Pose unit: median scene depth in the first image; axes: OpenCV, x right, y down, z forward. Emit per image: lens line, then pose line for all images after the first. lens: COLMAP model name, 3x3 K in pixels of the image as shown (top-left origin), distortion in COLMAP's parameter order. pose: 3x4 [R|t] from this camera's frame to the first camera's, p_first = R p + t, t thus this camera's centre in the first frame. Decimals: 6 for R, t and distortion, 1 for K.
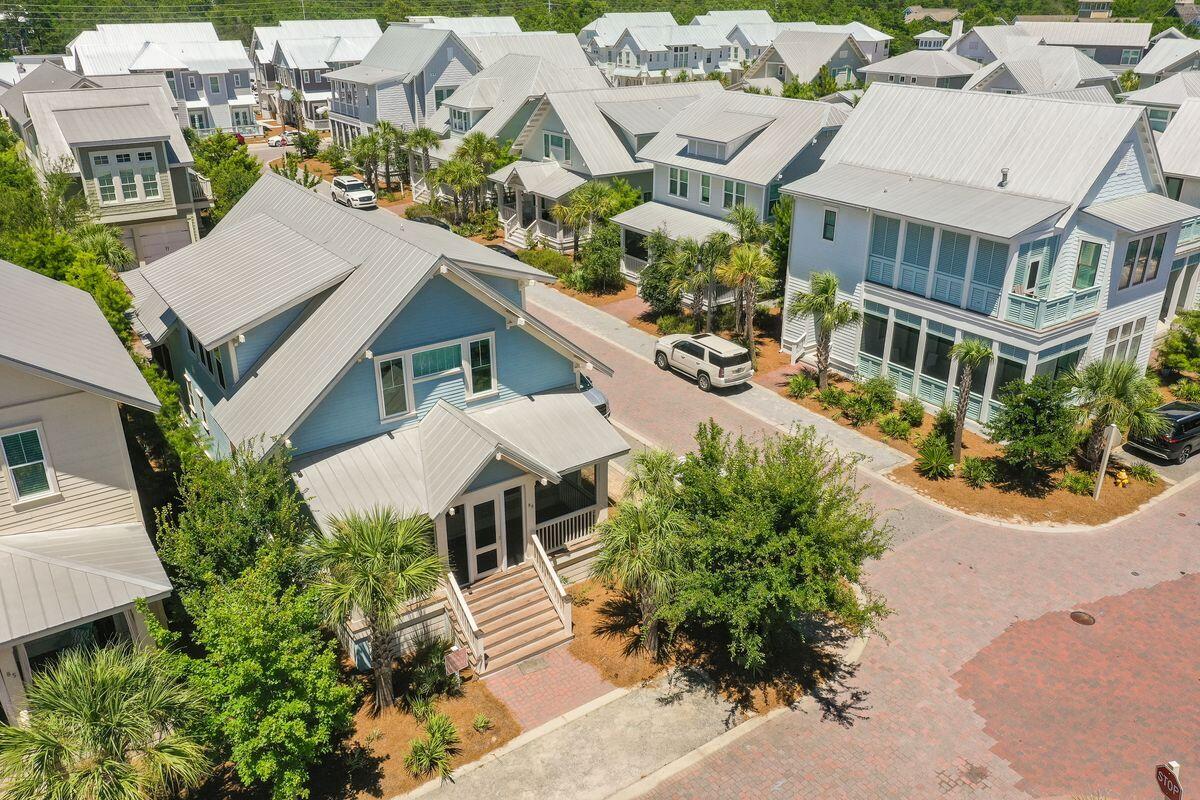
lens RADIAL K [[947.7, 0, 598.4], [0, 947.7, 397.1], [0, 0, 1]] dist [0.012398, 0.003539]
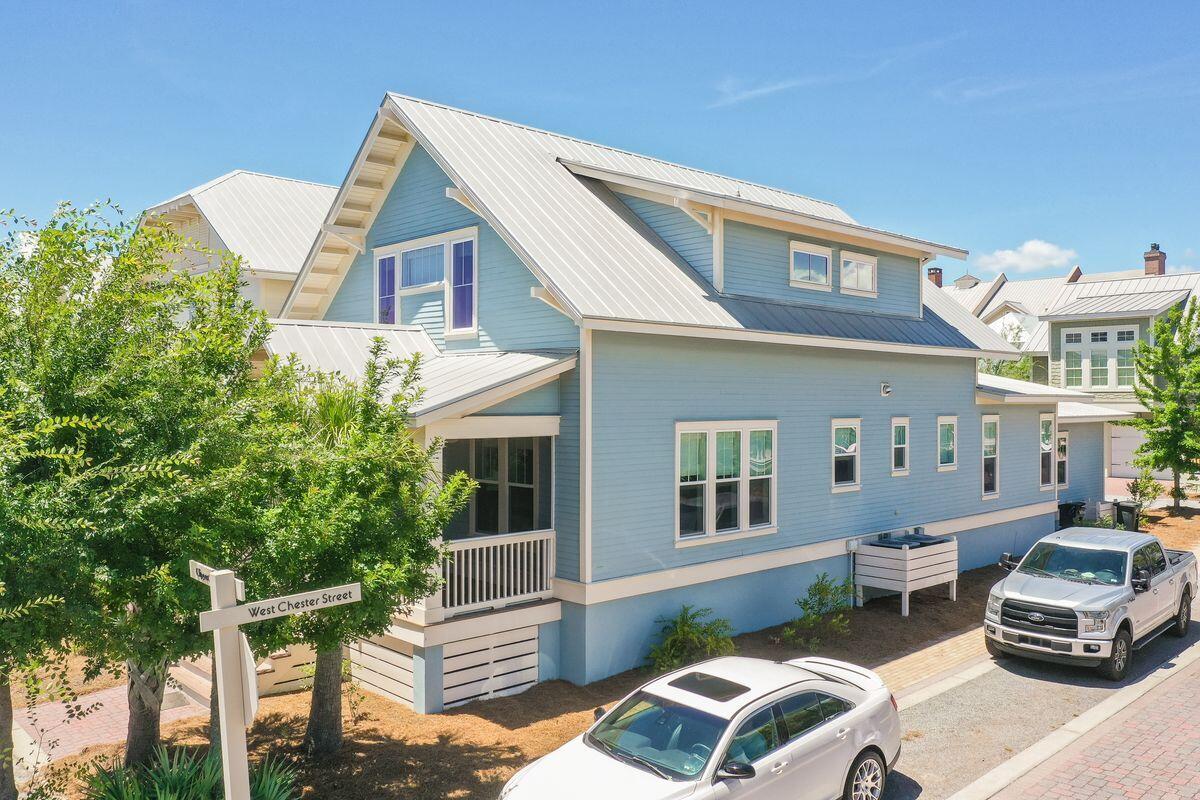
lens RADIAL K [[947.7, 0, 597.3], [0, 947.7, 400.9], [0, 0, 1]] dist [0.012398, 0.003539]
pose [[0.136847, 0.003478, -0.990586, 0.266563], [-0.399444, 0.915283, -0.051969, 0.018224], [0.906486, 0.402796, 0.126643, 0.526034]]
